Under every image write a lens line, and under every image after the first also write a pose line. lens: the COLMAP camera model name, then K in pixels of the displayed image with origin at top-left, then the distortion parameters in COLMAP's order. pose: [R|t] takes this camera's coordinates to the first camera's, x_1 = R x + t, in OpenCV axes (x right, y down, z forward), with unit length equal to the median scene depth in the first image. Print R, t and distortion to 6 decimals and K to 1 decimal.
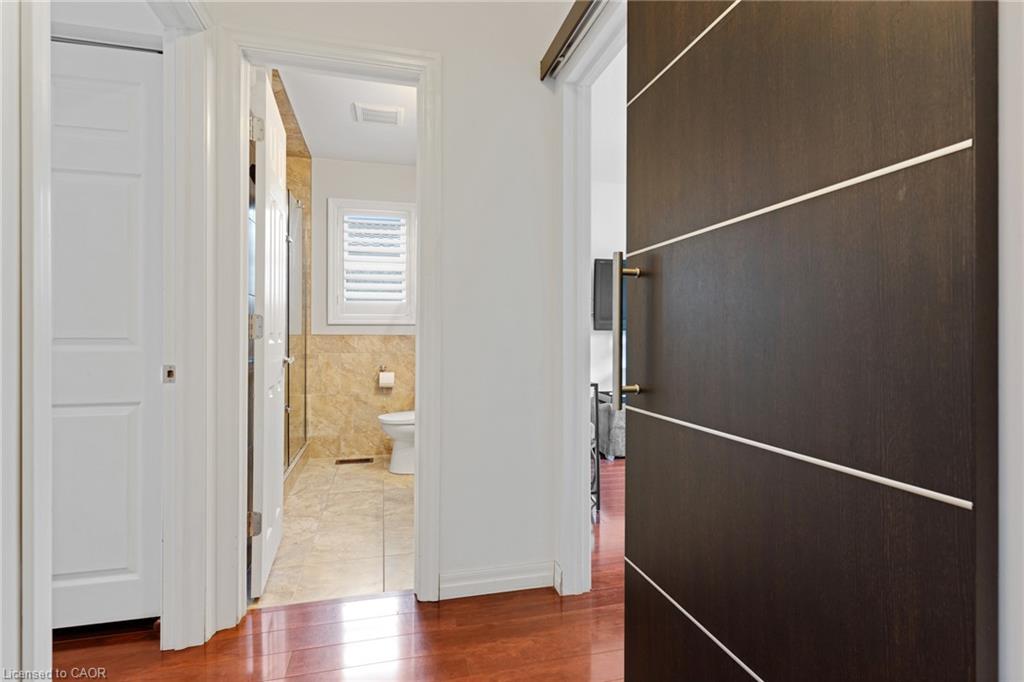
lens RADIAL K [[492.8, 0, 512.4], [0, 492.8, 337.5], [0, 0, 1]] dist [0.005148, -0.001827]
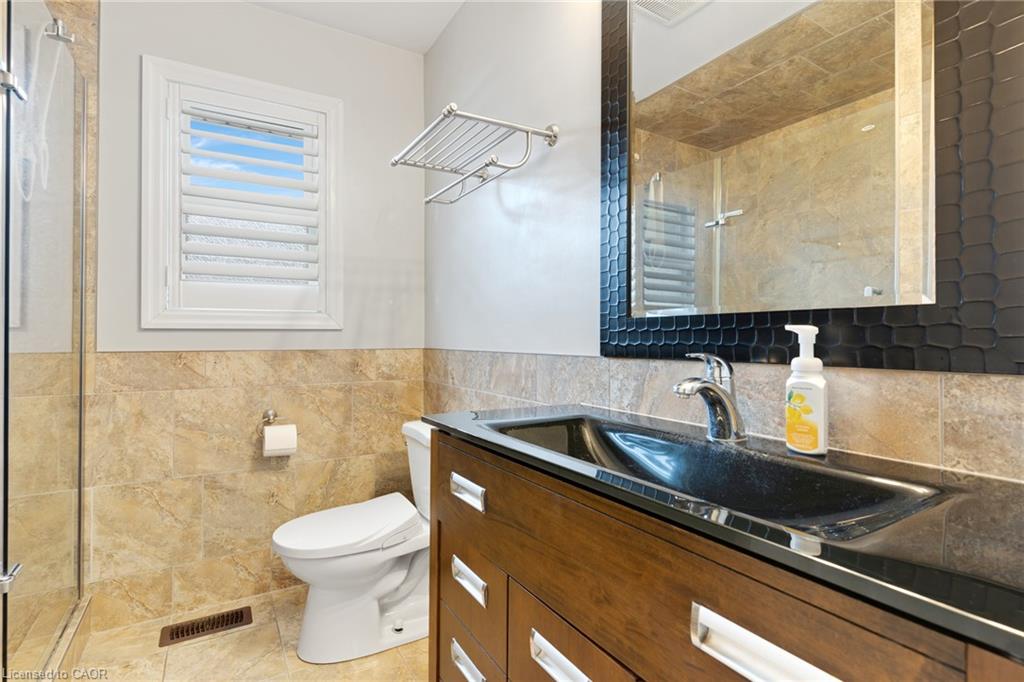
lens RADIAL K [[492.8, 0, 509.1], [0, 492.8, 334.9], [0, 0, 1]] dist [0.005148, -0.001827]
pose [[0.959697, -0.002398, 0.281025, -0.173554], [0.006892, 0.999864, -0.015002, -0.011643], [-0.280951, 0.016334, 0.959583, 0.459459]]
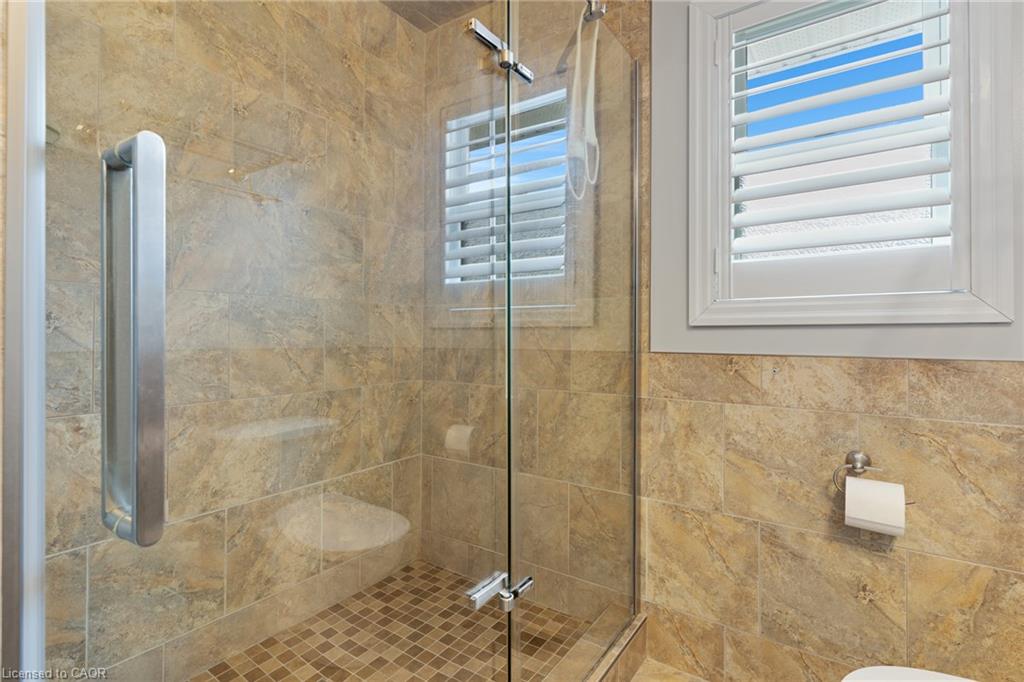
lens RADIAL K [[492.8, 0, 509.7], [0, 492.8, 330.8], [0, 0, 1]] dist [0.005148, -0.001827]
pose [[0.652368, -0.009130, -0.757847, -0.170532], [-0.008759, 0.999770, -0.019585, -0.014145], [0.757851, 0.019415, 0.652138, 0.633010]]
